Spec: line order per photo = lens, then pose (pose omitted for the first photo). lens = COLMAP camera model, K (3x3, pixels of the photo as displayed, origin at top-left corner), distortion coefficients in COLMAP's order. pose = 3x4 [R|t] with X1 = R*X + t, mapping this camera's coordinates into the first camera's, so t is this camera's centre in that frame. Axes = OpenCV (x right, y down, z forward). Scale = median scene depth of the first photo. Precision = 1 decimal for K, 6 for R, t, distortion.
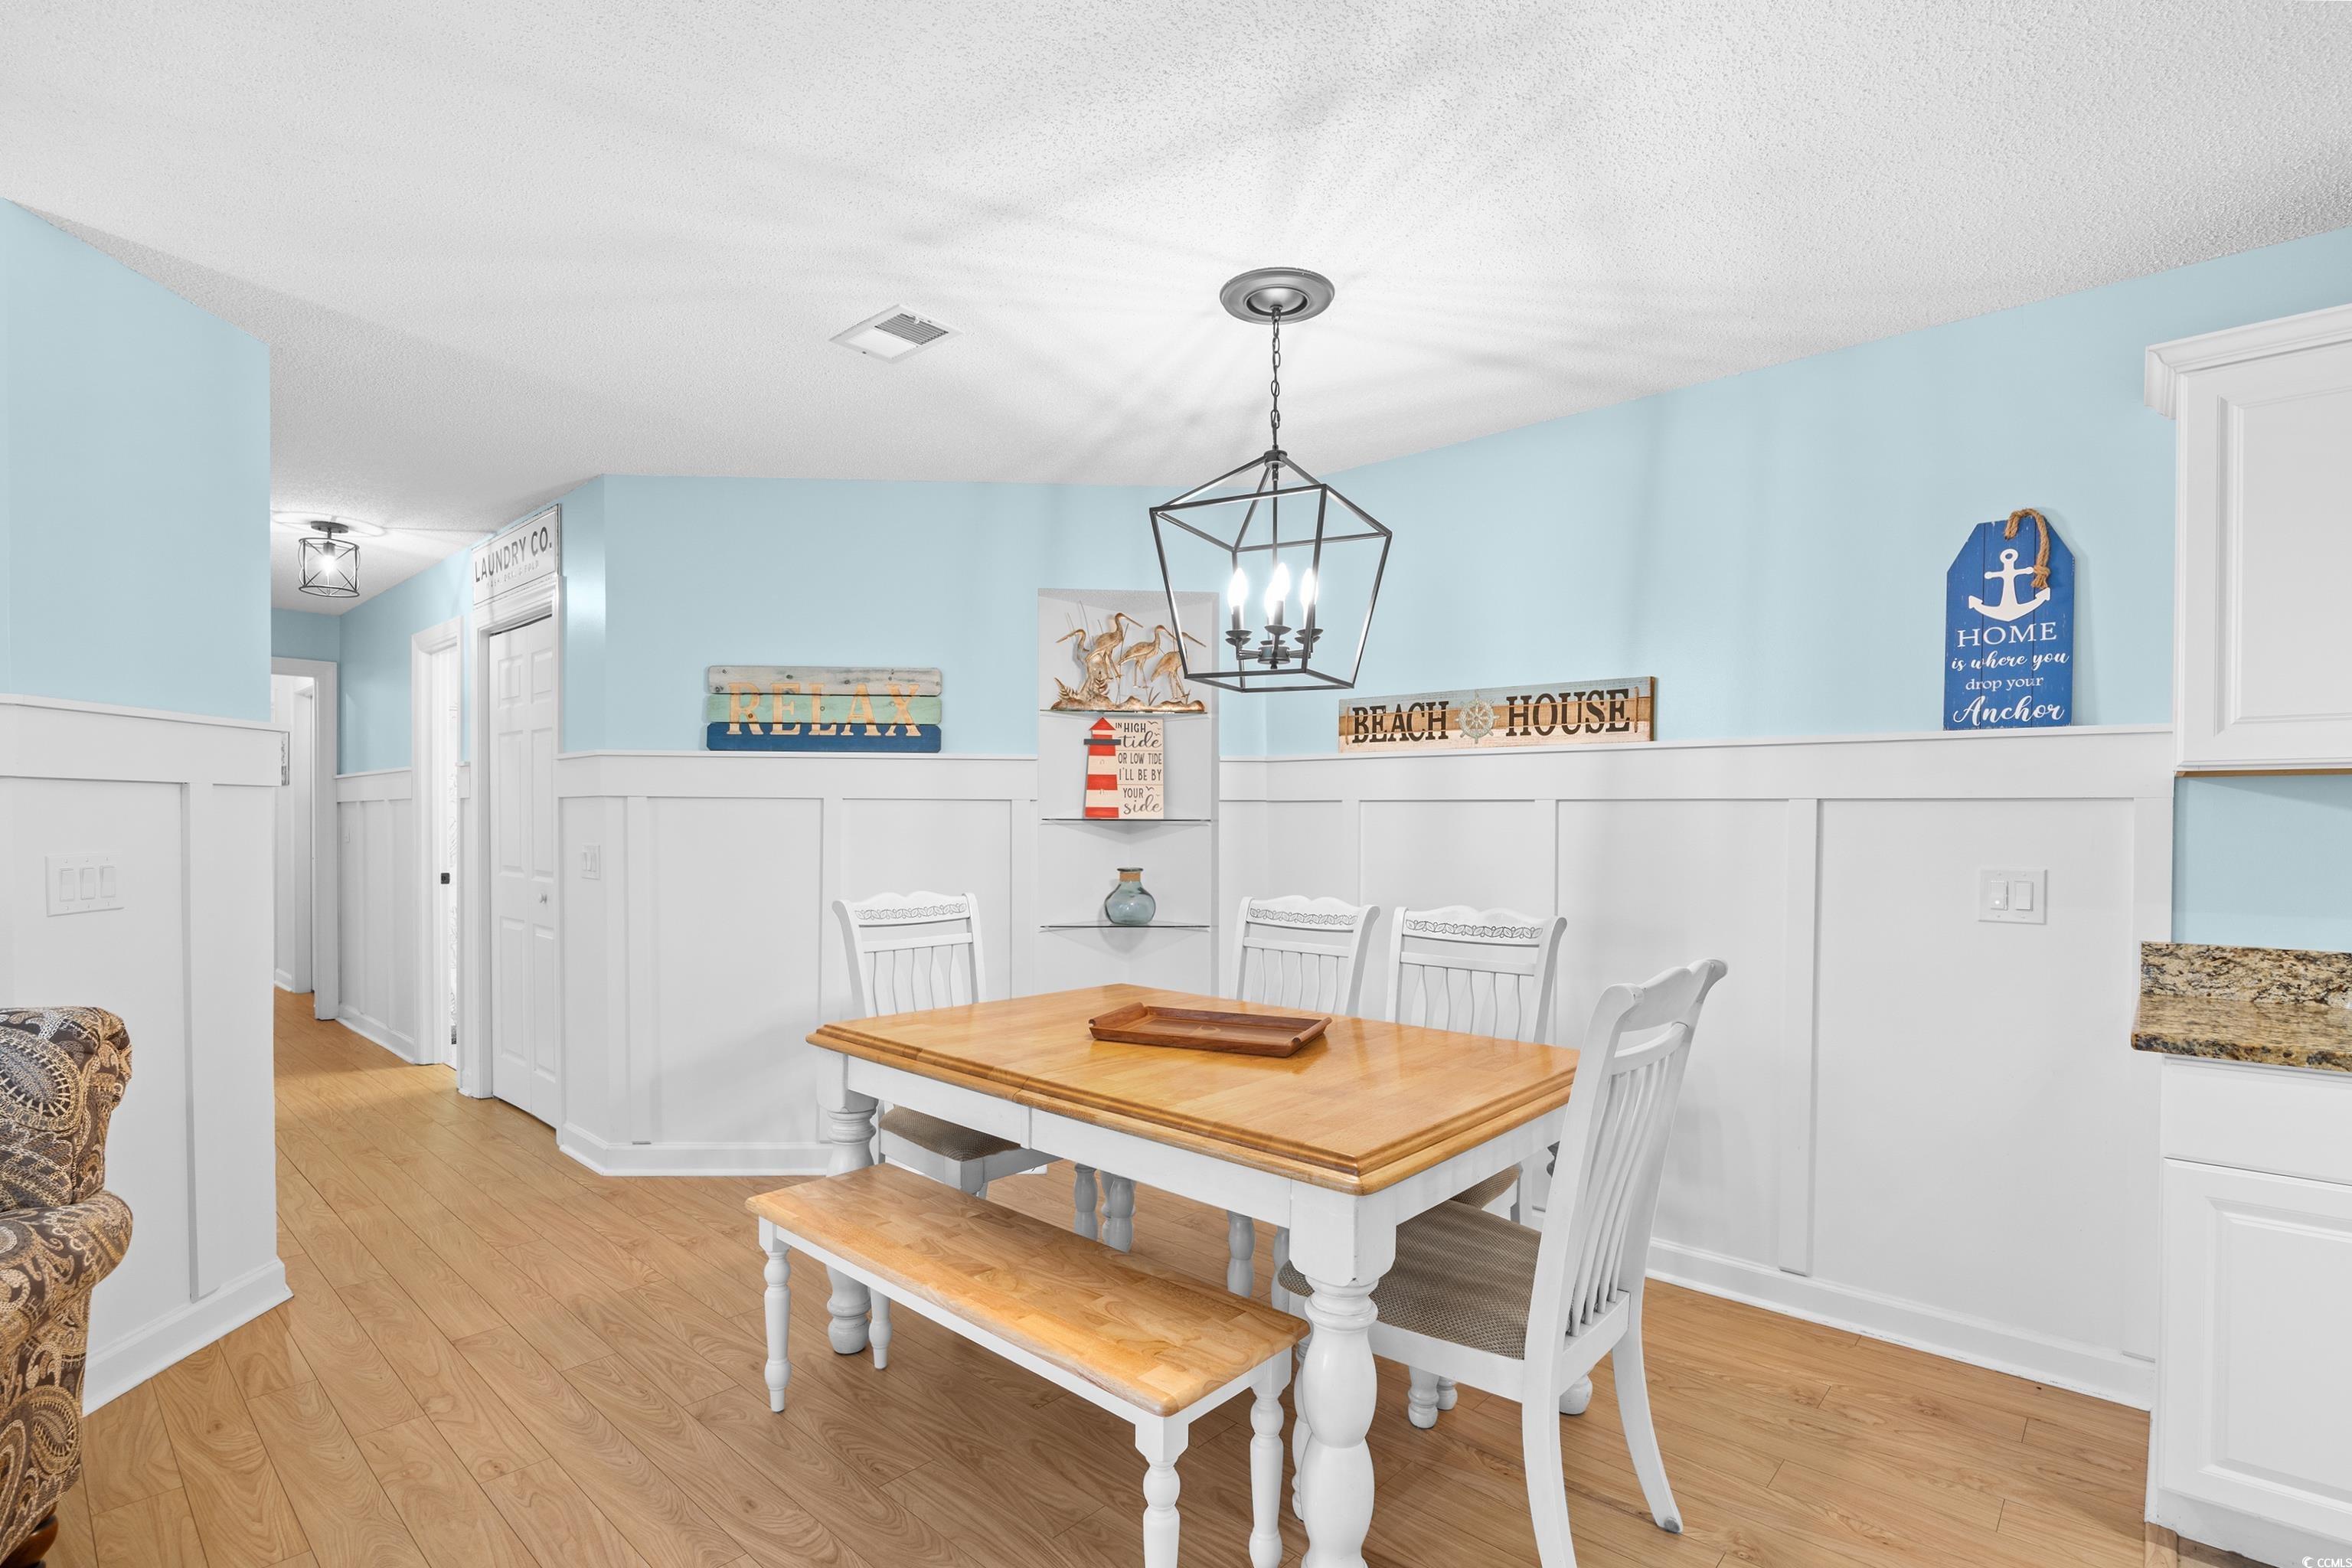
lens RADIAL K [[1121.8, 0, 1183.3], [0, 1121.8, 840.8], [0, 0, 1]] dist [-0.002272, -0.000131]
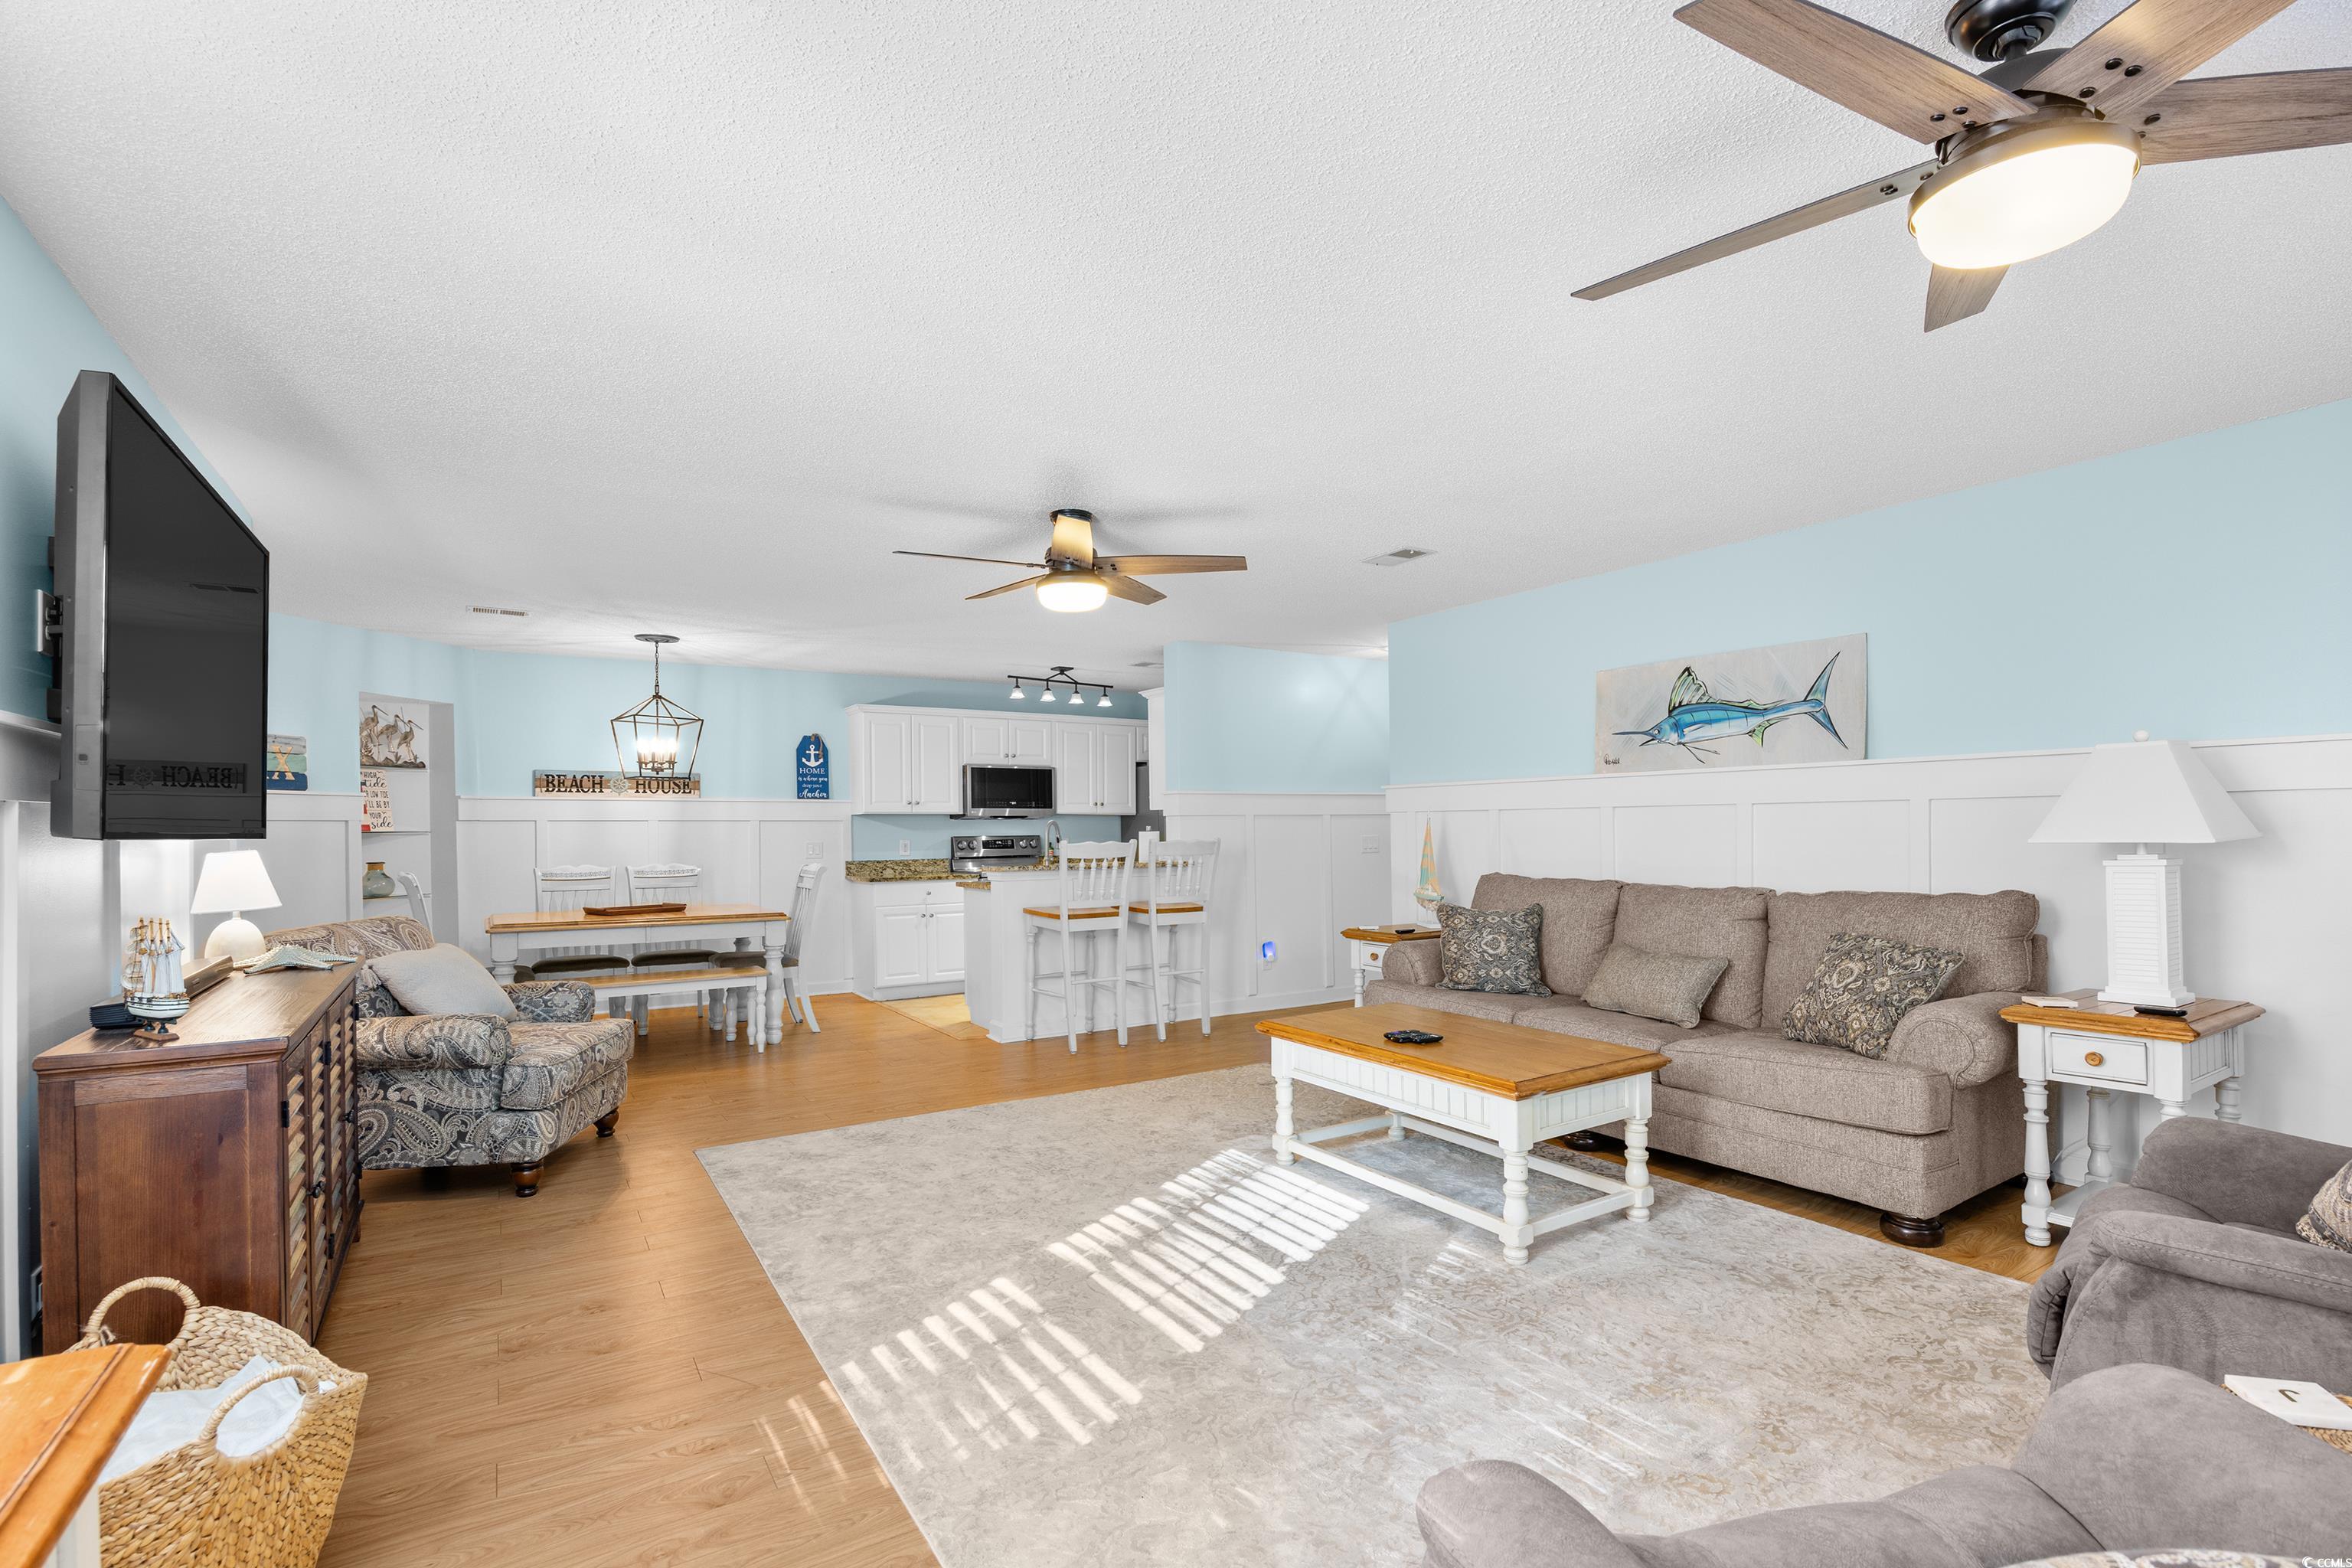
lens RADIAL K [[1076.6, 0, 1180.2], [0, 1076.6, 827.9], [0, 0, 1]] dist [-0.027892, 0.000358]
pose [[0.263918, -0.009828, 0.964495, -1.508644], [0.027865, 0.999608, 0.002560, 0.004236], [-0.964142, 0.026200, 0.264089, -0.649186]]
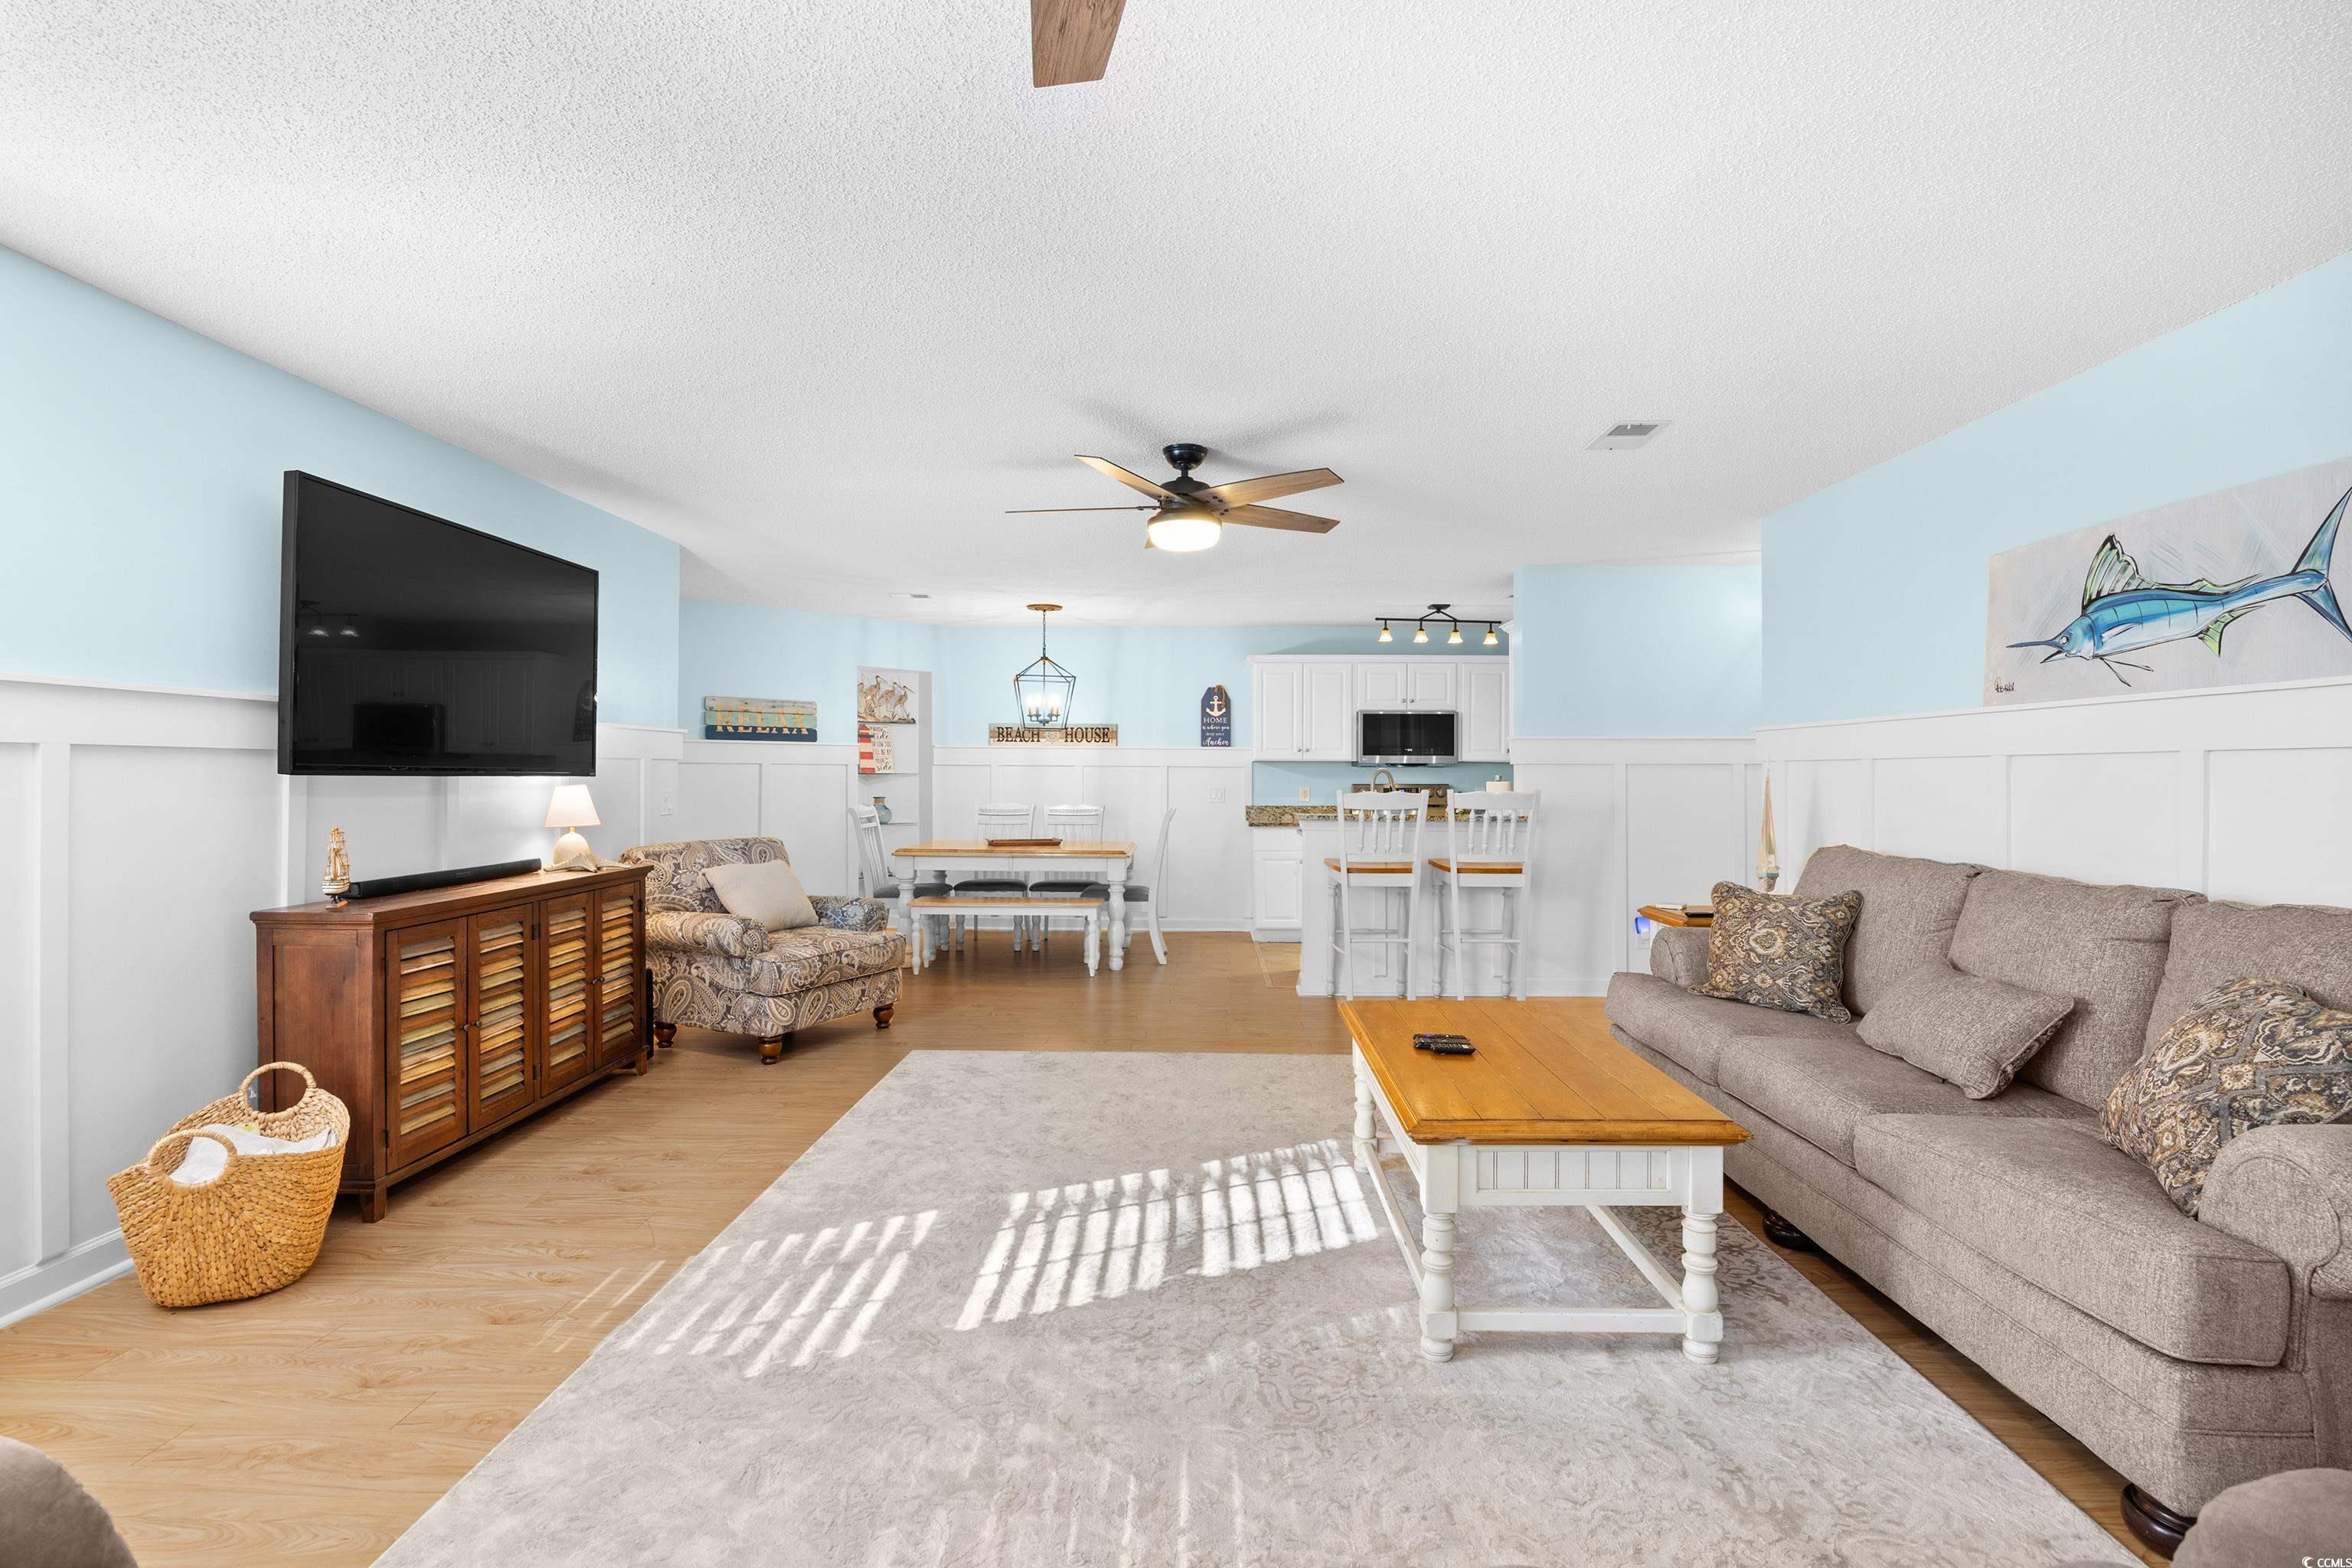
lens RADIAL K [[1061.5, 0, 1176.0], [0, 1061.5, 784.0], [0, 0, 1]] dist [-0.024258, 0.000707]
pose [[0.758718, -0.010070, 0.651342, -1.137301], [0.013839, 0.999904, -0.000662, 0.012188], [-0.651273, 0.009516, 0.758784, -1.072740]]
